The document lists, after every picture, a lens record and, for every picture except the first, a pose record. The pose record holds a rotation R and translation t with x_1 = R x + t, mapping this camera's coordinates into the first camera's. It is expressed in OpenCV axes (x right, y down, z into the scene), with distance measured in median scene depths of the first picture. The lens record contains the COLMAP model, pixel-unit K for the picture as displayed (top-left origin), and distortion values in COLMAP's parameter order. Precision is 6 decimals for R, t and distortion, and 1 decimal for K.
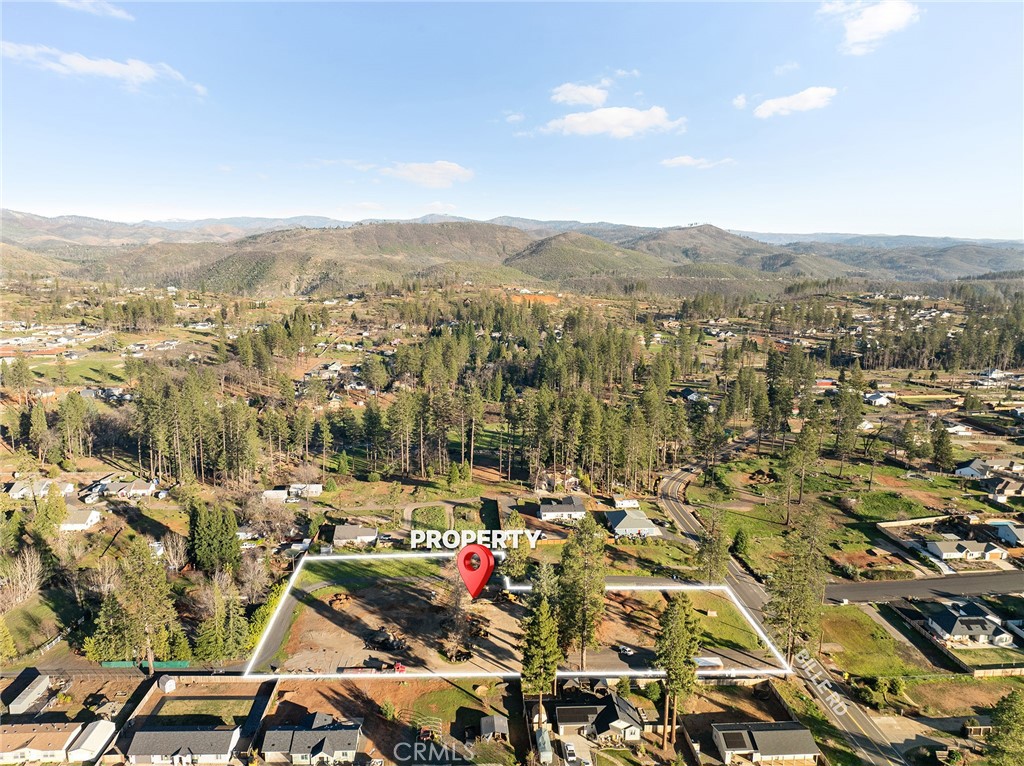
lens RADIAL K [[723.7, 0, 512.0], [0, 723.7, 383.0], [0, 0, 1]] dist [-0.004837, -0.001712]
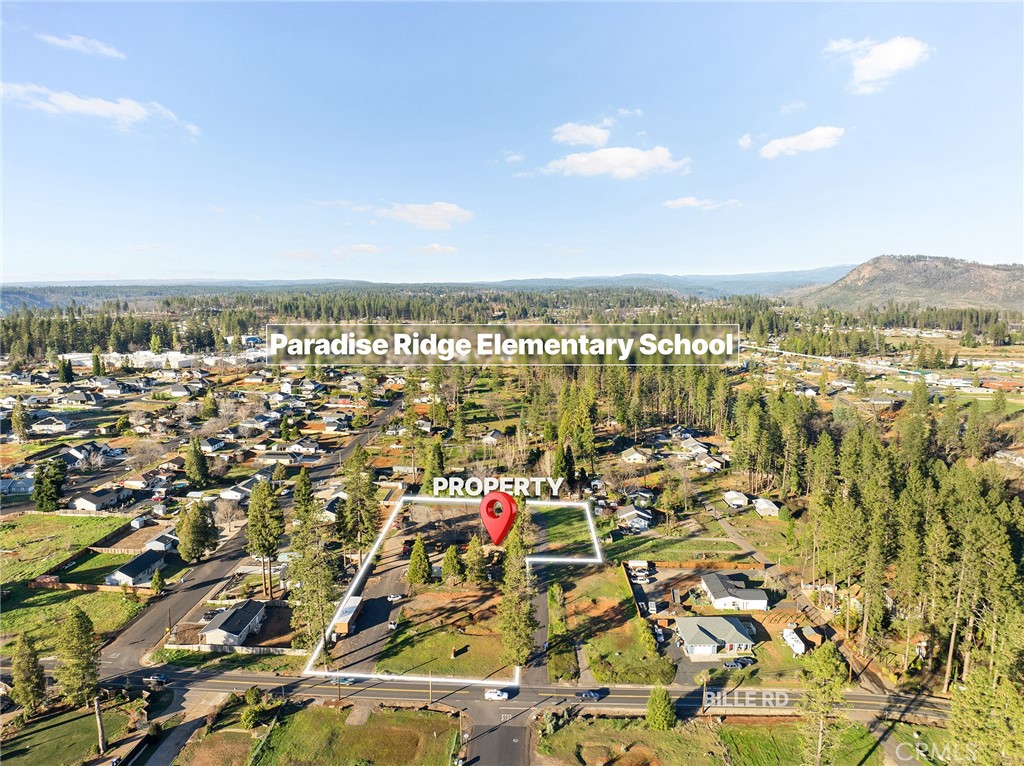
lens RADIAL K [[723.7, 0, 512.0], [0, 723.7, 383.0], [0, 0, 1]] dist [-0.004837, -0.001712]
pose [[-0.081169, 0.110721, -0.990531, 1.078721], [-0.200043, 0.971779, 0.125017, -0.113467], [0.976419, 0.208296, -0.056729, 1.042382]]
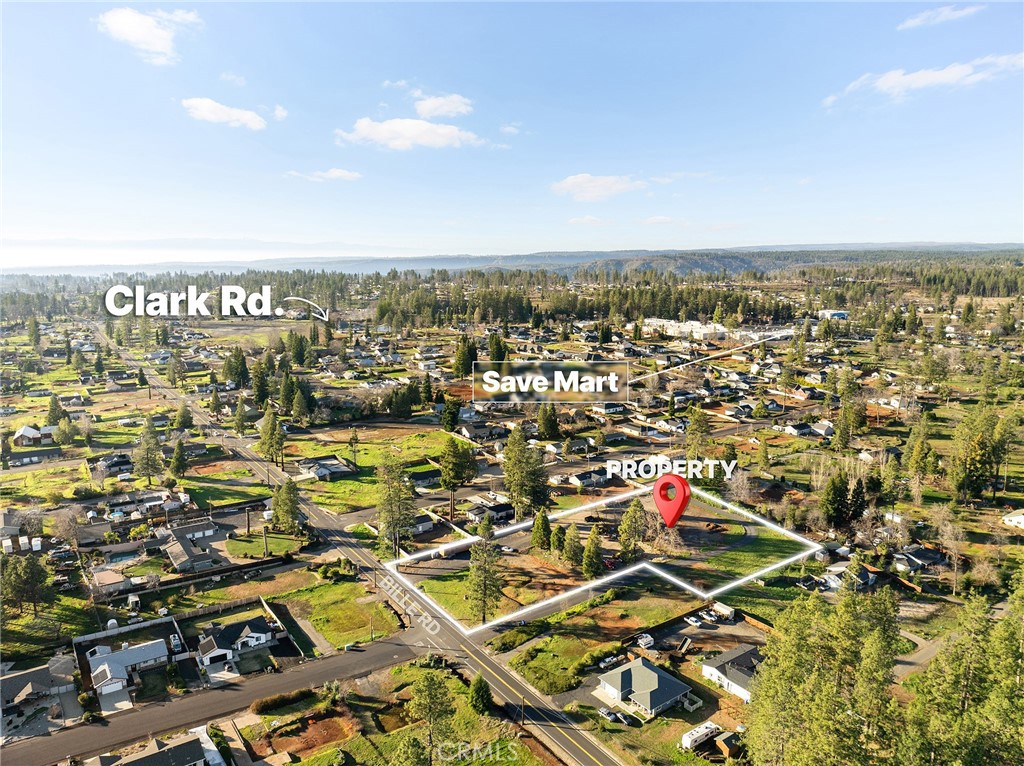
lens RADIAL K [[700.4, 0, 512.0], [0, 700.4, 383.0], [0, 0, 1]] dist [-0.006645, -0.002956]
pose [[-0.842670, 0.082399, -0.532088, 0.757731], [-0.120049, 0.934592, 0.334853, -0.348691], [0.524876, 0.346047, -0.777661, 1.739421]]
